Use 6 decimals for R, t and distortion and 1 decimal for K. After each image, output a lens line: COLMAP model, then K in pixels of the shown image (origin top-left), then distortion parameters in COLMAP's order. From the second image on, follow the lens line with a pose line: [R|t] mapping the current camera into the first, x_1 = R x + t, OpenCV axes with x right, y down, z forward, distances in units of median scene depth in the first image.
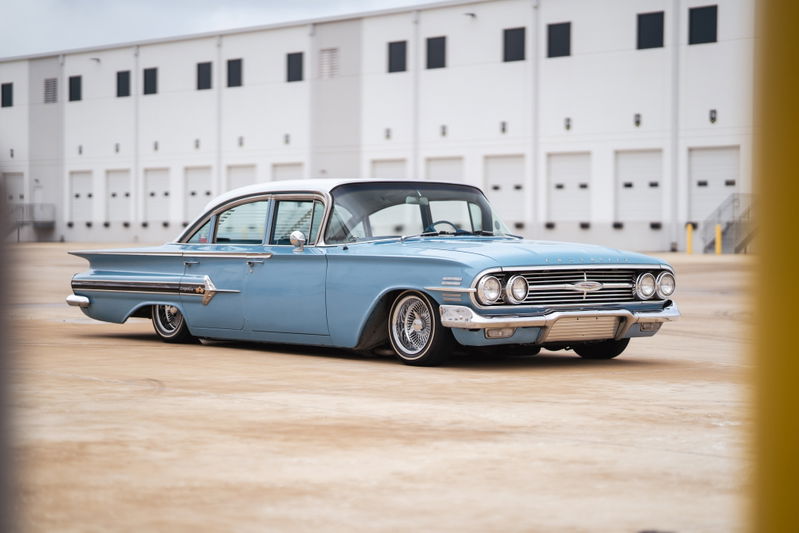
lens RADIAL K [[1862.5, 0, 398.5], [0, 1862.5, 275.9], [0, 0, 1]] dist [0.105976, -0.103104]
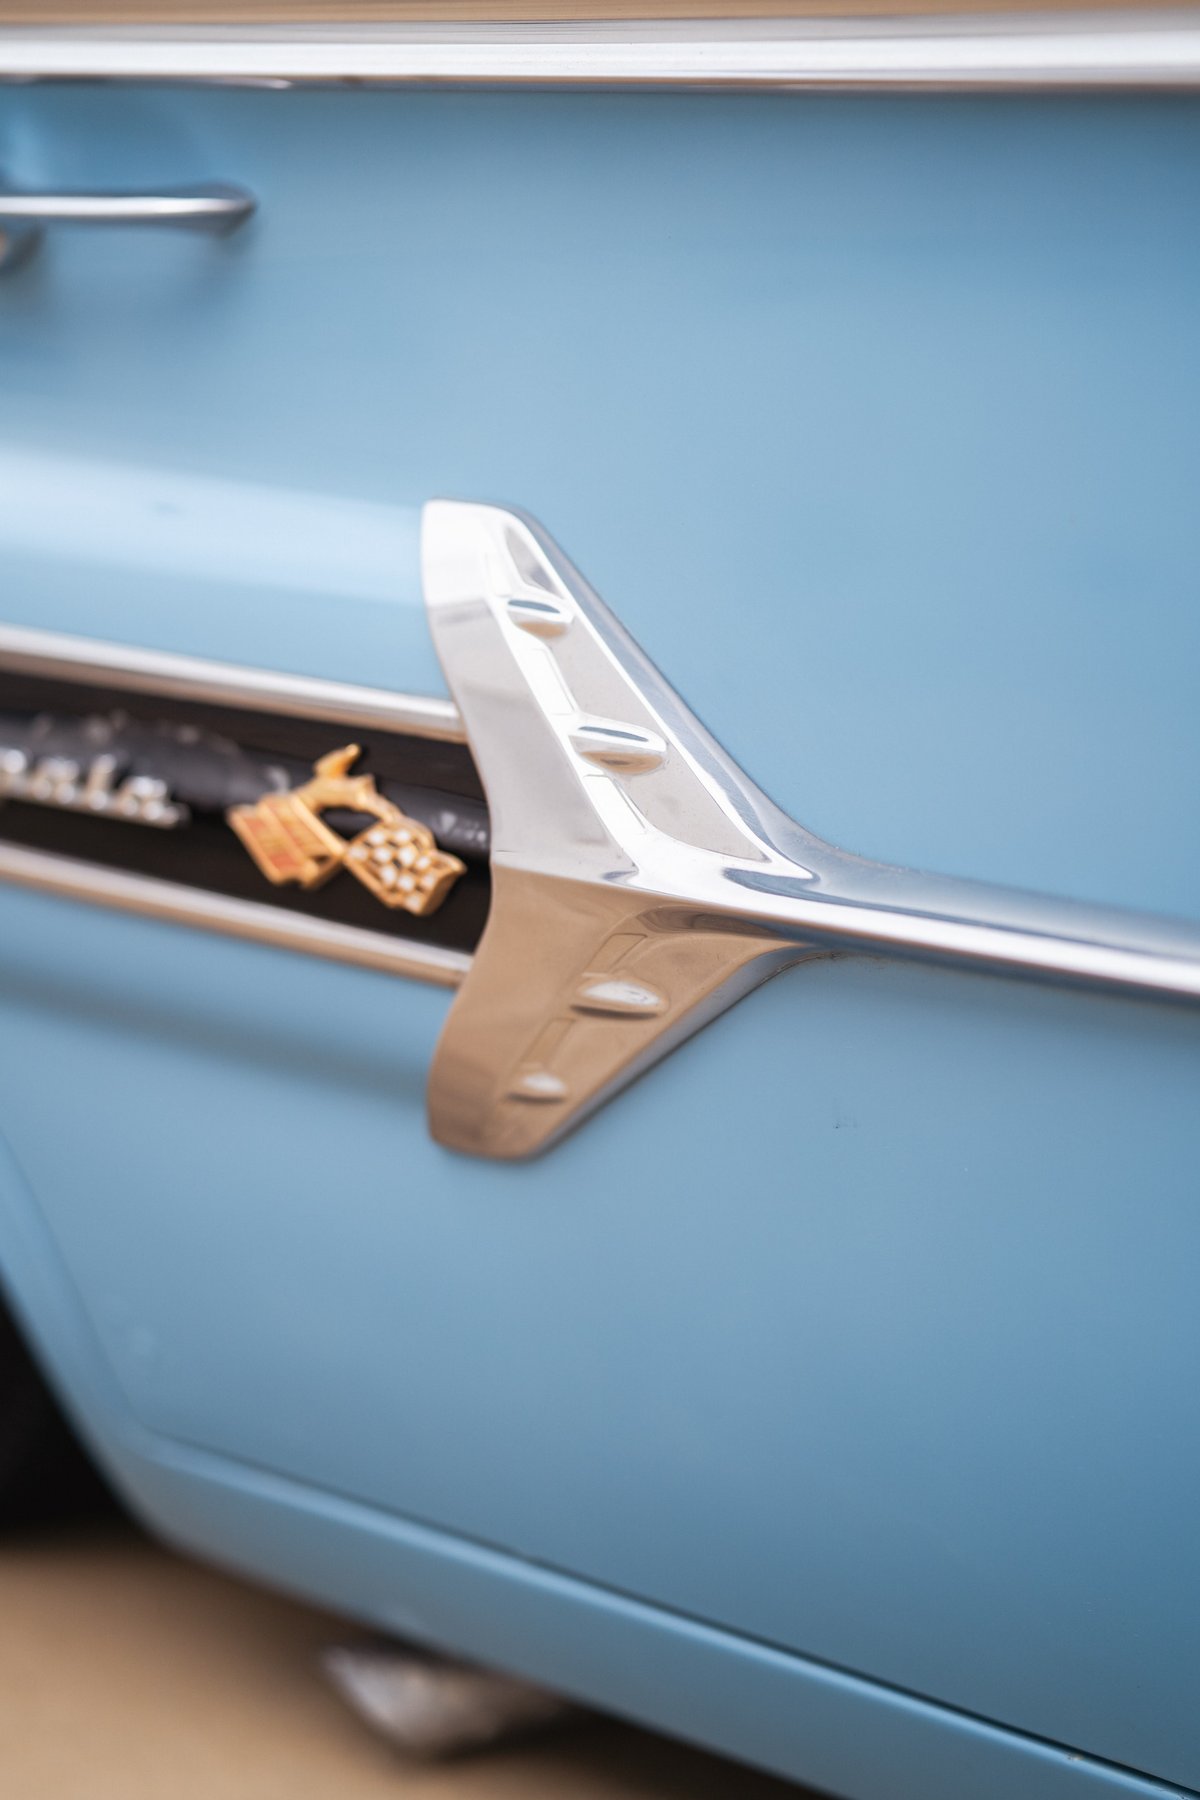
lens RADIAL K [[4320.6, 0, 599.6], [0, 4320.6, 925.6], [0, 0, 1]] dist [0.109445, -0.102467]
pose [[0.994849, -0.068777, 0.074471, -0.109519], [0.051246, 0.975064, 0.215925, -0.012788], [-0.087465, -0.210996, 0.973566, 0.906678]]
